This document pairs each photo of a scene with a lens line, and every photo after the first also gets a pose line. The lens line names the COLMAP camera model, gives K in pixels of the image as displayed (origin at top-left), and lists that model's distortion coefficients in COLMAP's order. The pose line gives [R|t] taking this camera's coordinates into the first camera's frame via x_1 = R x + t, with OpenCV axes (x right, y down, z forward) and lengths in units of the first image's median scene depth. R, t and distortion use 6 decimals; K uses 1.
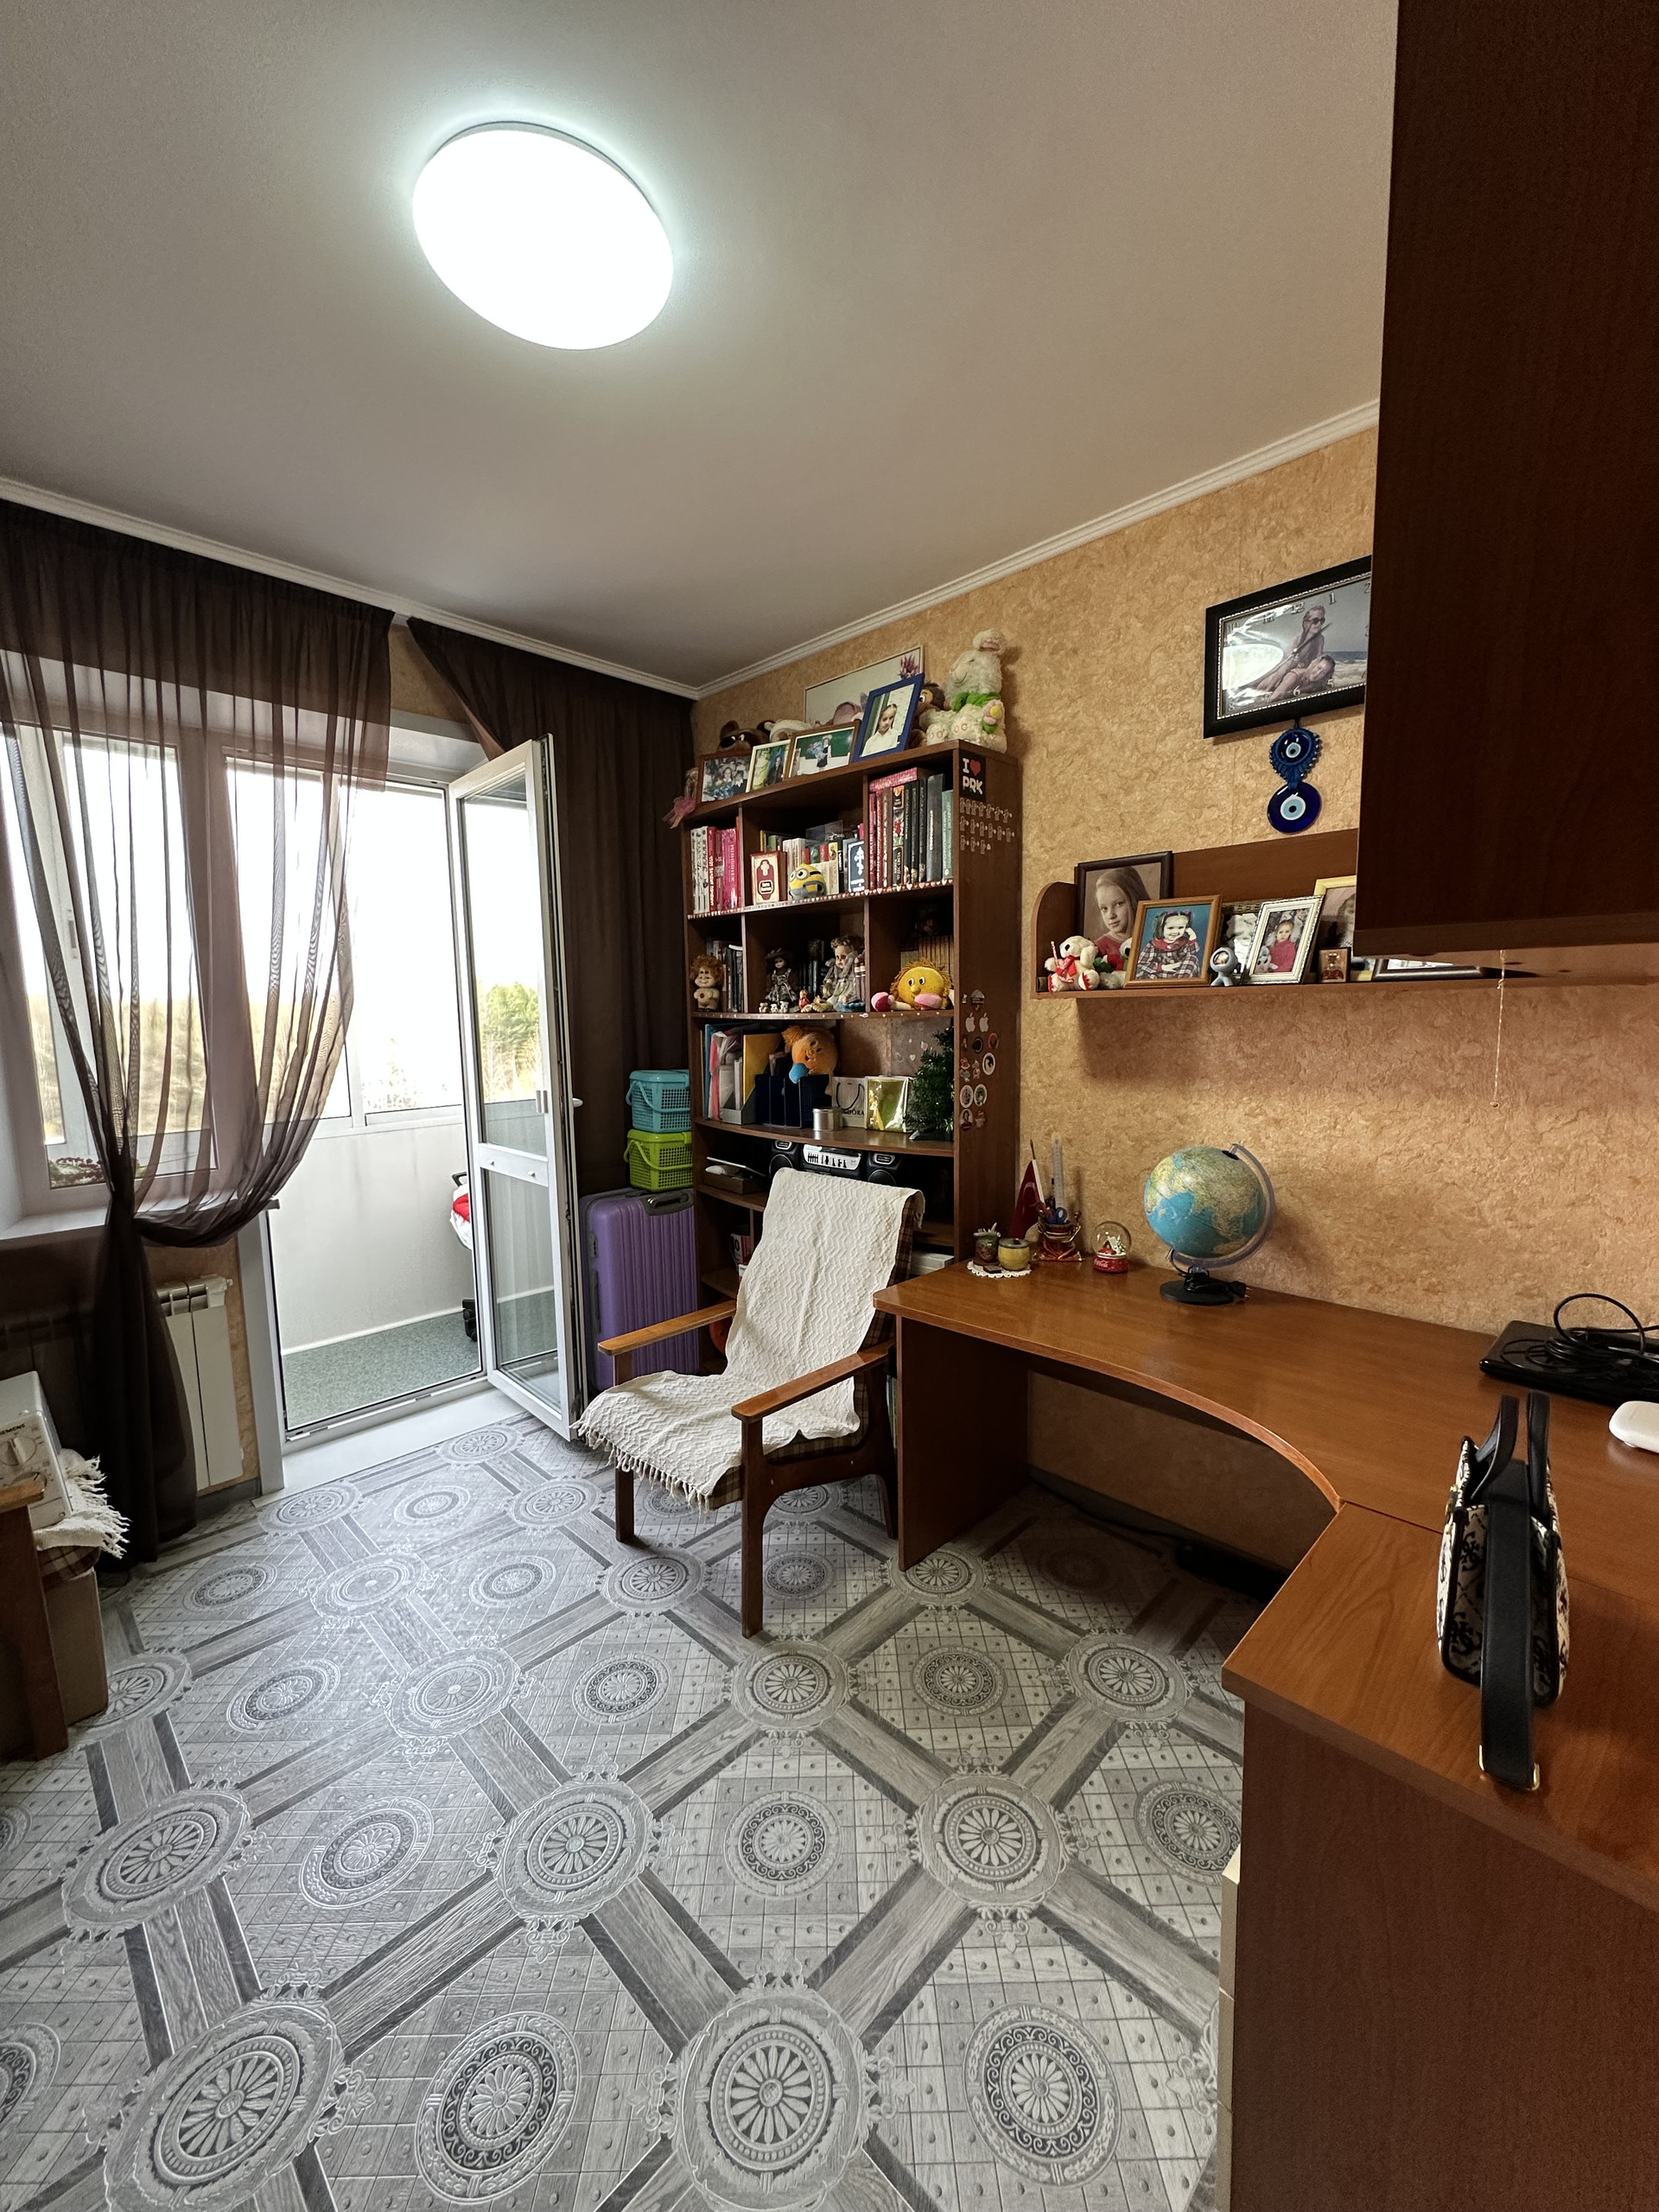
lens RADIAL K [[885.7, 0, 853.0], [0, 885.7, 1095.1], [0, 0, 1]] dist [-0.005196, 0.001065]
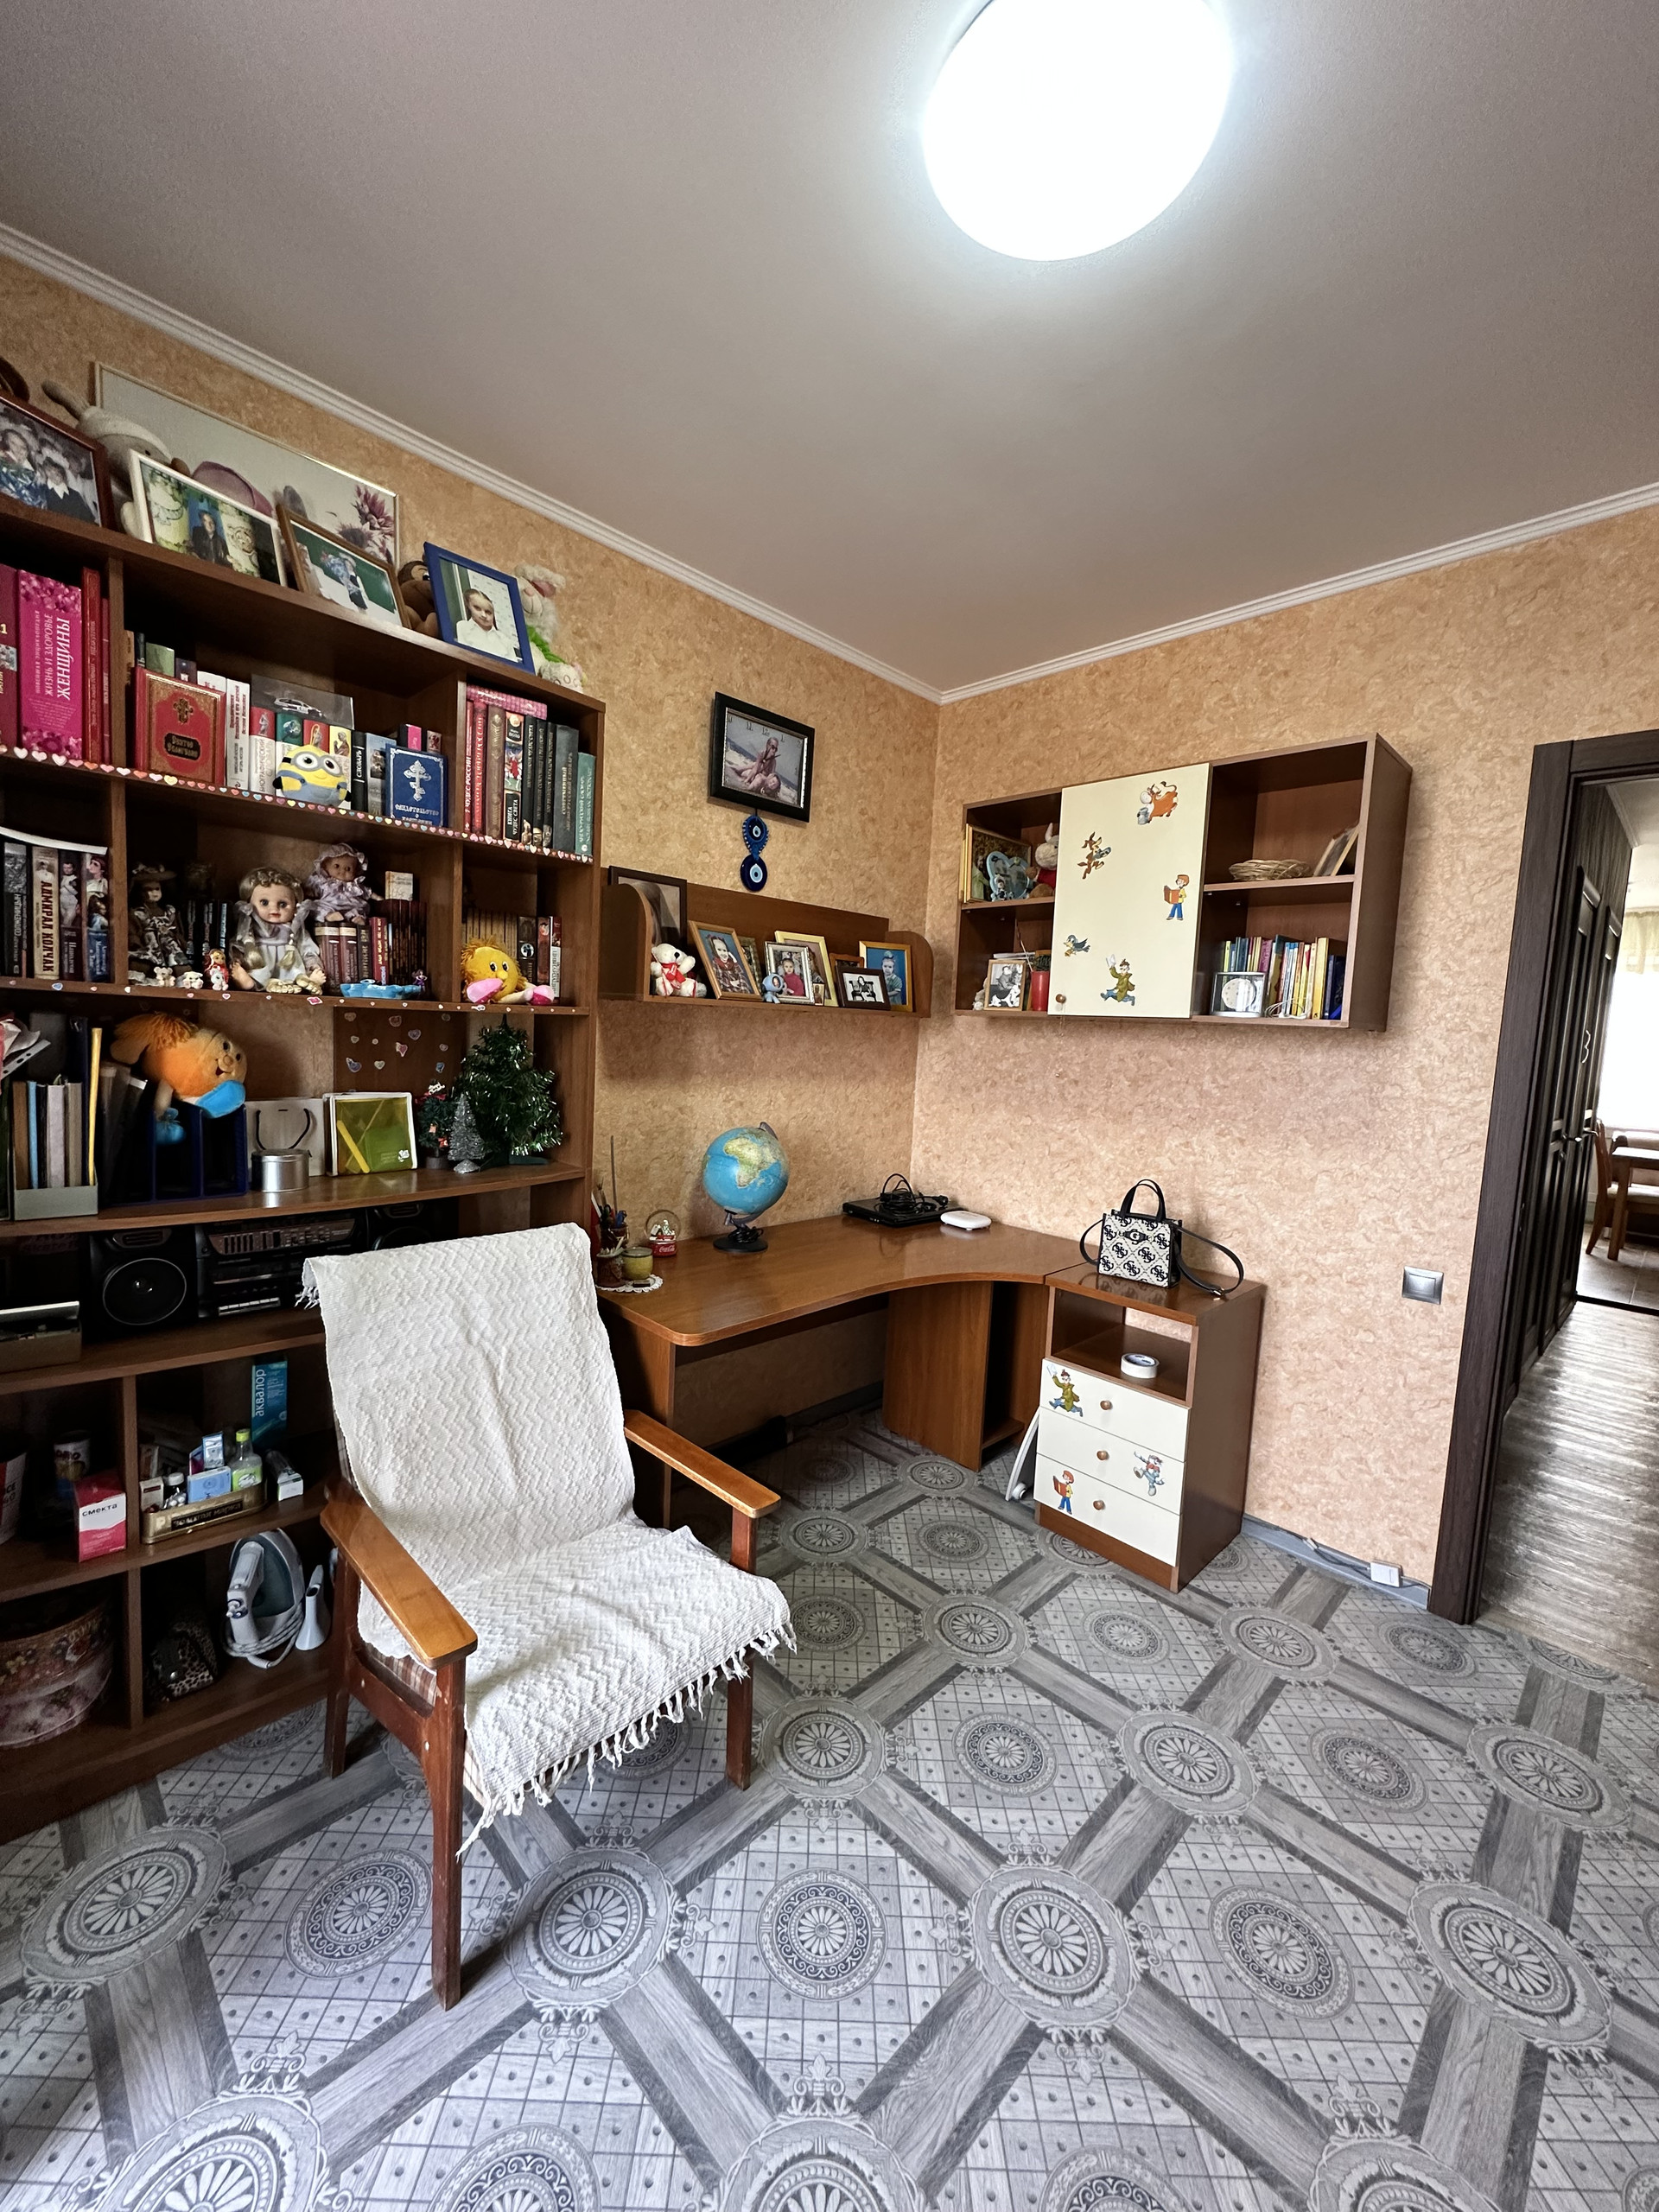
lens RADIAL K [[885.7, 0, 813.5], [0, 885.7, 1099.2], [0, 0, 1]] dist [-0.005196, 0.001065]
pose [[0.027199, -0.056068, 0.998056, -0.889342], [0.065012, 0.996411, 0.054204, -0.043734], [-0.997514, 0.063411, 0.030747, 0.887854]]
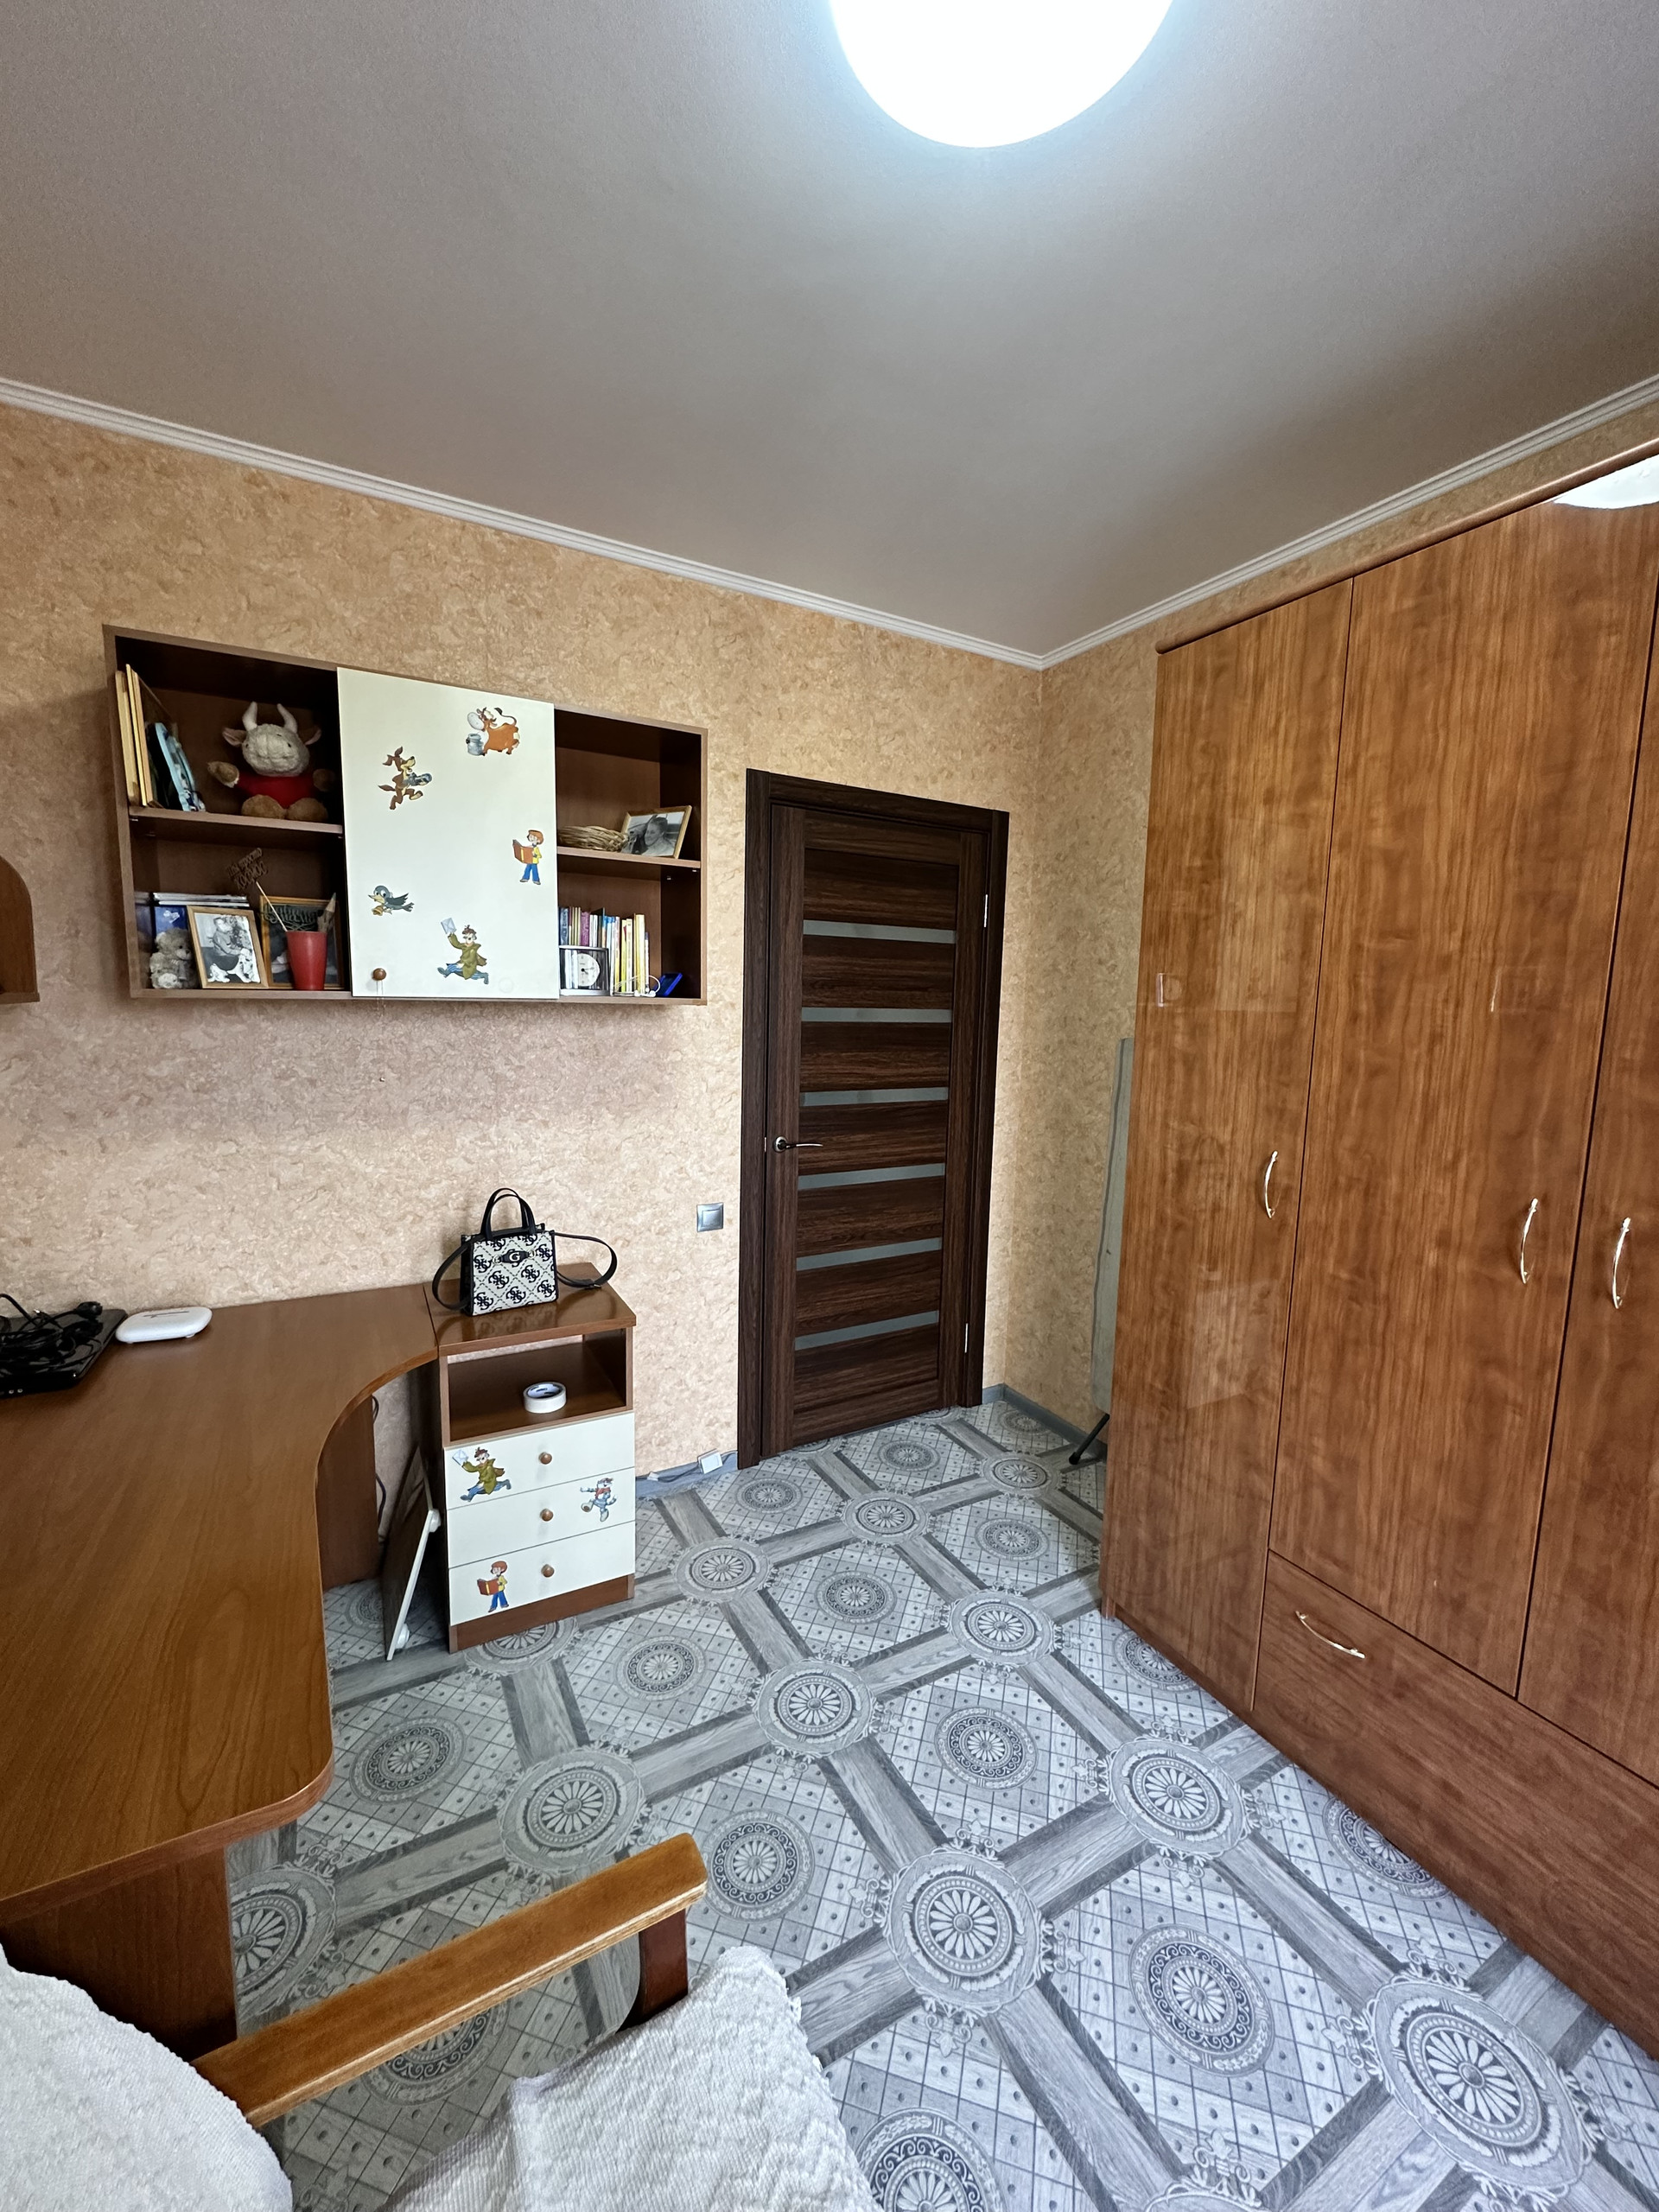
lens RADIAL K [[885.7, 0, 851.6], [0, 885.7, 1103.4], [0, 0, 1]] dist [-0.005196, 0.001065]
pose [[-0.957973, -0.030008, 0.285286, -0.337636], [0.035610, 0.974381, 0.222066, -0.151355], [-0.284641, 0.222892, -0.932362, 1.306884]]
